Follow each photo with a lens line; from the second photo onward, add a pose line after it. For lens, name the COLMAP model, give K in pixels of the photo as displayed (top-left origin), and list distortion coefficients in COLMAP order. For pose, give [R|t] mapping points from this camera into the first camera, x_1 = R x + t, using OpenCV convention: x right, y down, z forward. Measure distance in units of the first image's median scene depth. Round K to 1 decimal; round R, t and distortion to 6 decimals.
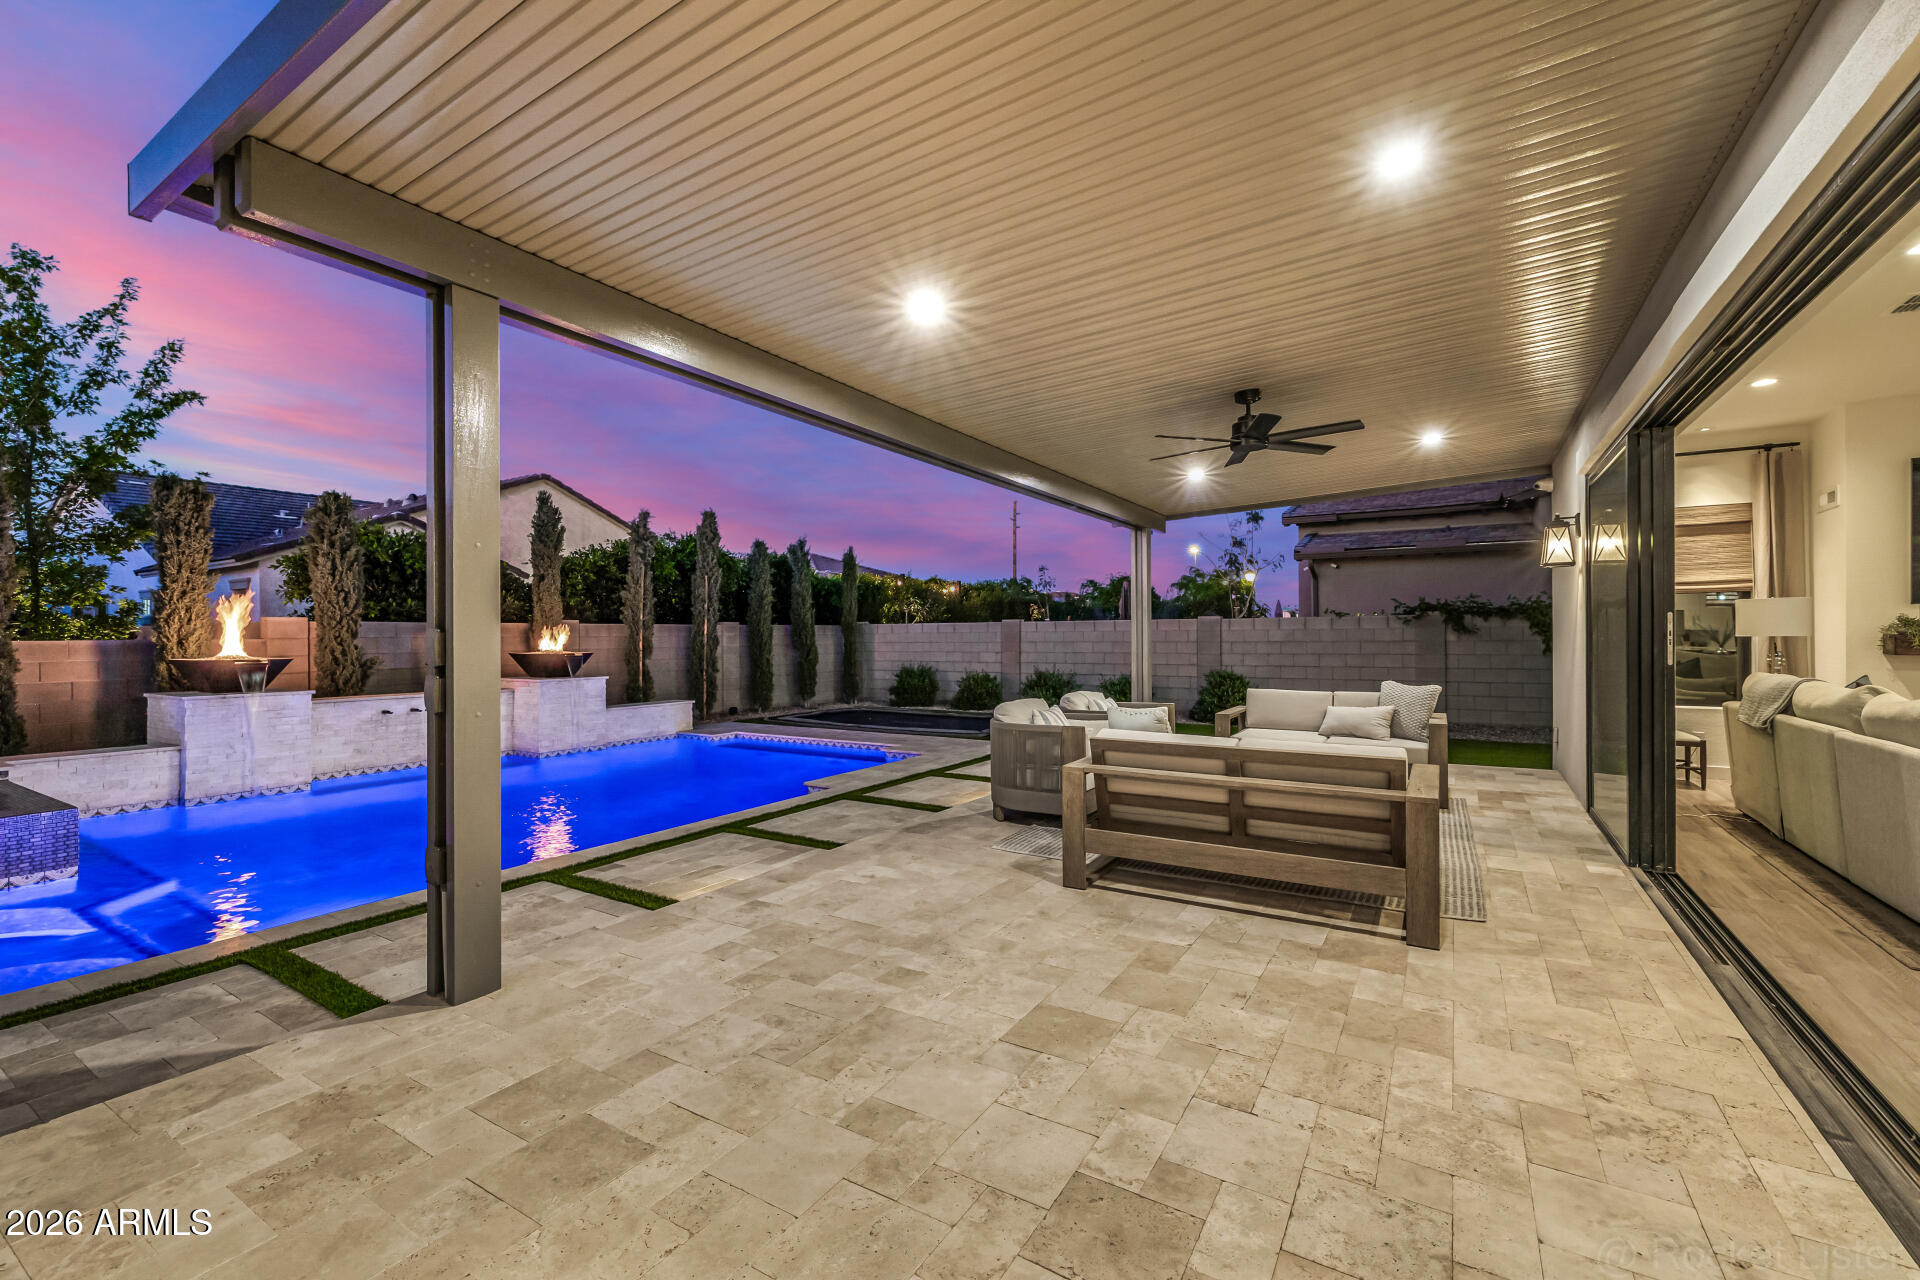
lens RADIAL K [[814.0, 0, 969.1], [0, 814.0, 631.7], [0, 0, 1]] dist [0.003188, 0.000812]
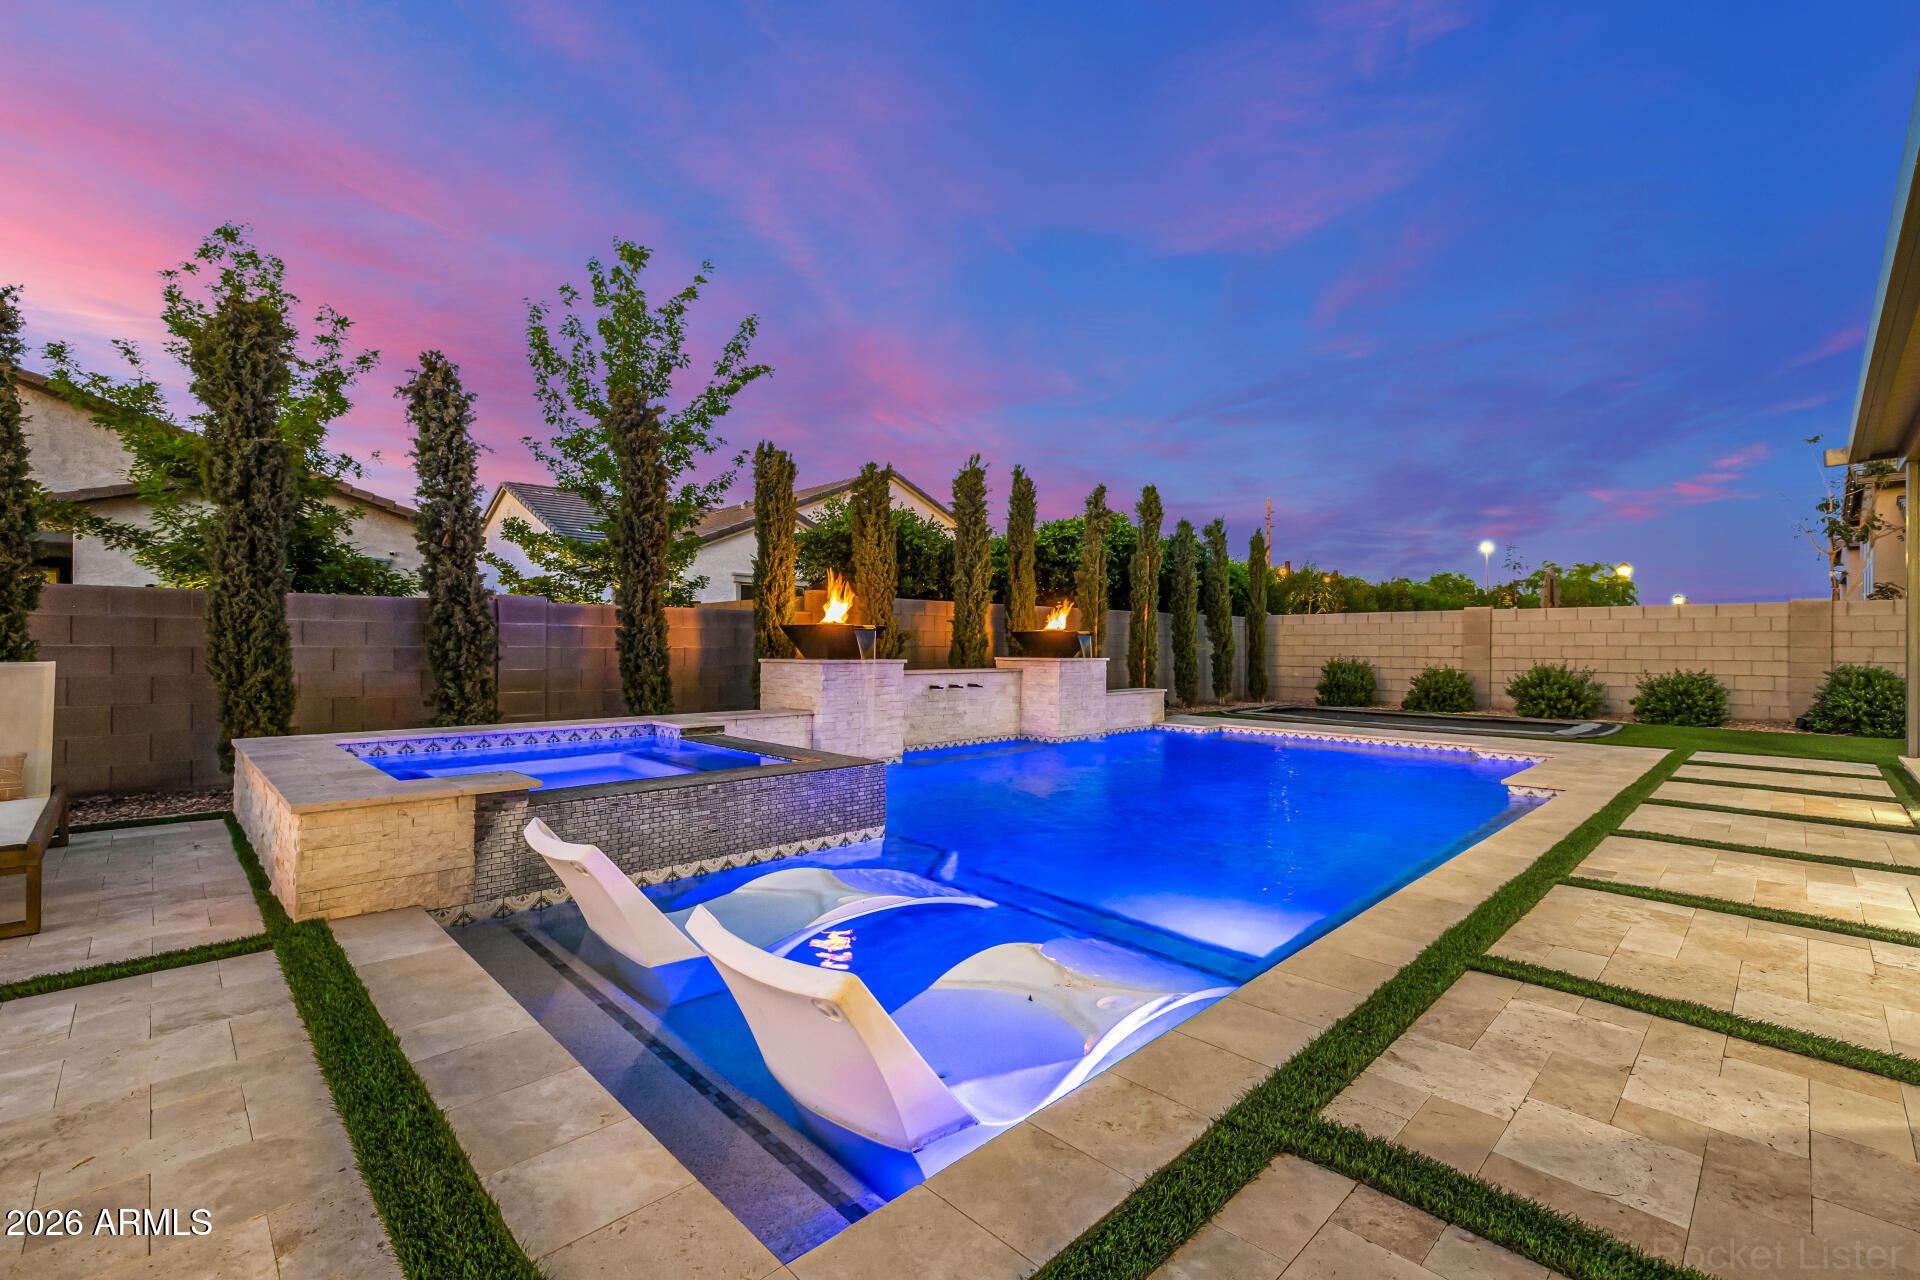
lens RADIAL K [[814.0, 0, 944.1], [0, 814.0, 641.1], [0, 0, 1]] dist [0.003188, 0.000812]
pose [[0.972173, 0.008824, -0.234098, -0.416196], [-0.009805, 0.999947, -0.003027, 0.041195], [0.234059, 0.005238, 0.972208, 0.061255]]
